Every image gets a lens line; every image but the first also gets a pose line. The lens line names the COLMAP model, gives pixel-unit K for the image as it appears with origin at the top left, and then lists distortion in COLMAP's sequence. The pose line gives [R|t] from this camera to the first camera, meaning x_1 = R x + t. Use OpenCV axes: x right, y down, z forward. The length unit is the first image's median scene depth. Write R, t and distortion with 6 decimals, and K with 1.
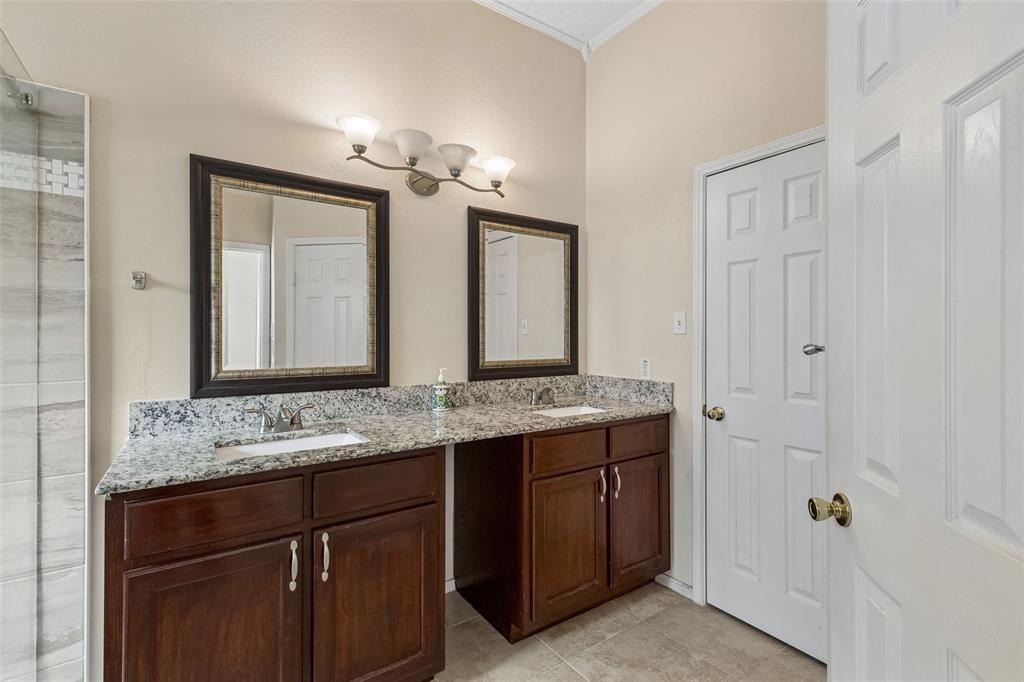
lens RADIAL K [[468.3, 0, 514.4], [0, 468.3, 336.5], [0, 0, 1]] dist [0.022992, -0.000784]
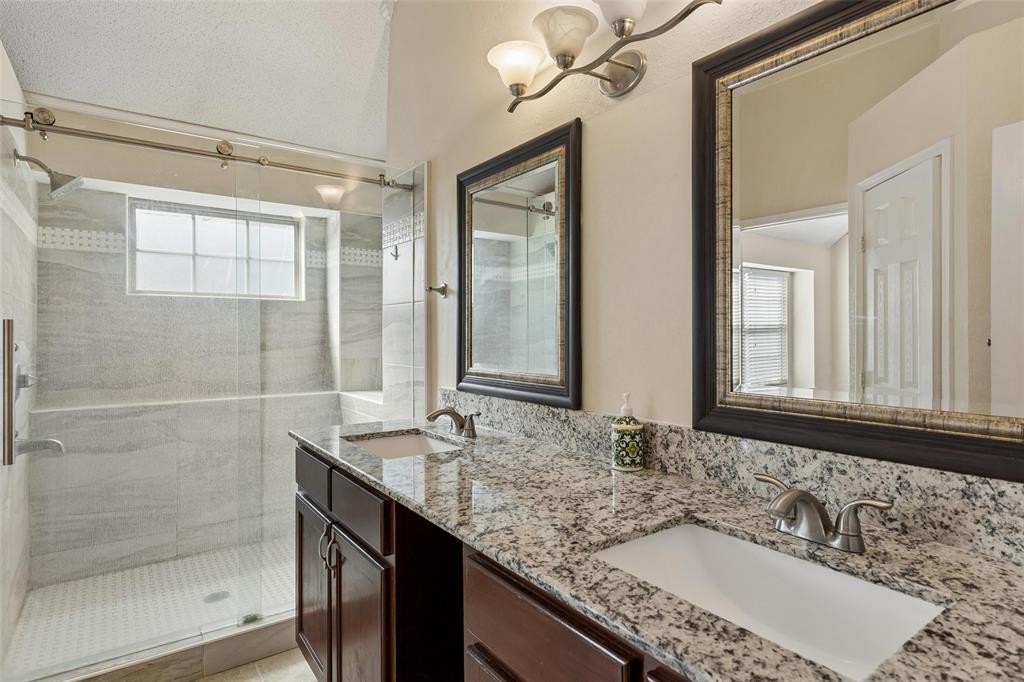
lens RADIAL K [[551.3, 0, 513.1], [0, 551.3, 331.9], [0, 0, 1]] dist [0.003022, 0.000554]
pose [[0.016871, 0.000225, -0.999858, 0.561117], [0.007529, 0.999972, 0.000352, -0.006866], [0.999829, -0.007534, 0.016869, 0.969327]]
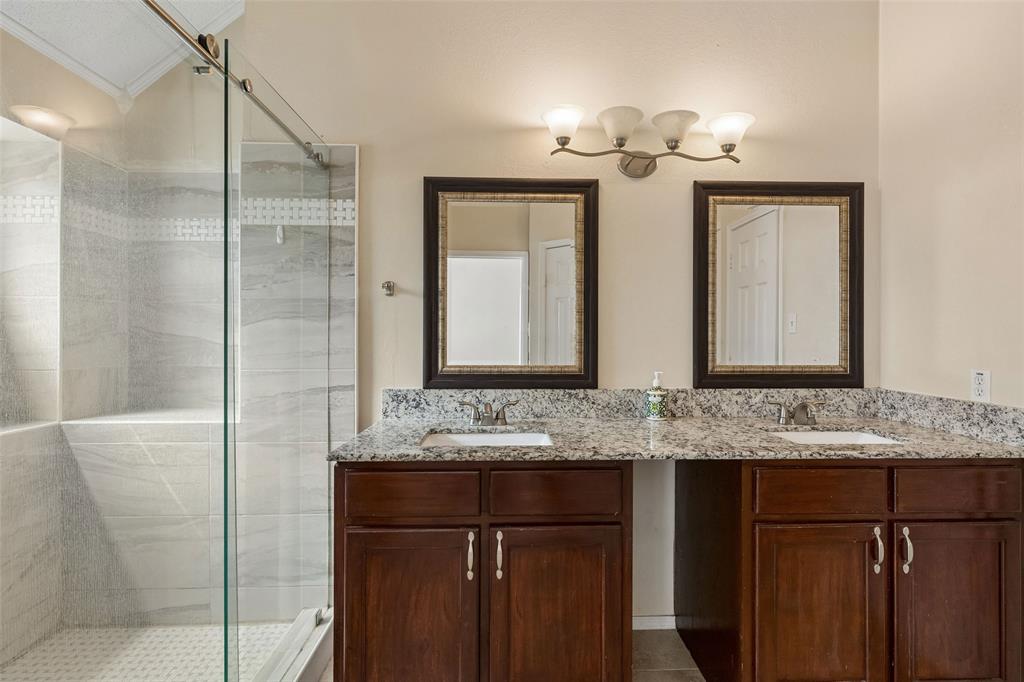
lens RADIAL K [[488.3, 0, 520.5], [0, 488.3, 336.3], [0, 0, 1]] dist [0.009622, -0.001298]
pose [[0.843111, 0.001852, -0.537736, 0.136547], [-0.001807, 0.999998, 0.000611, 0.002028], [0.537737, 0.000456, 0.843113, 0.106343]]
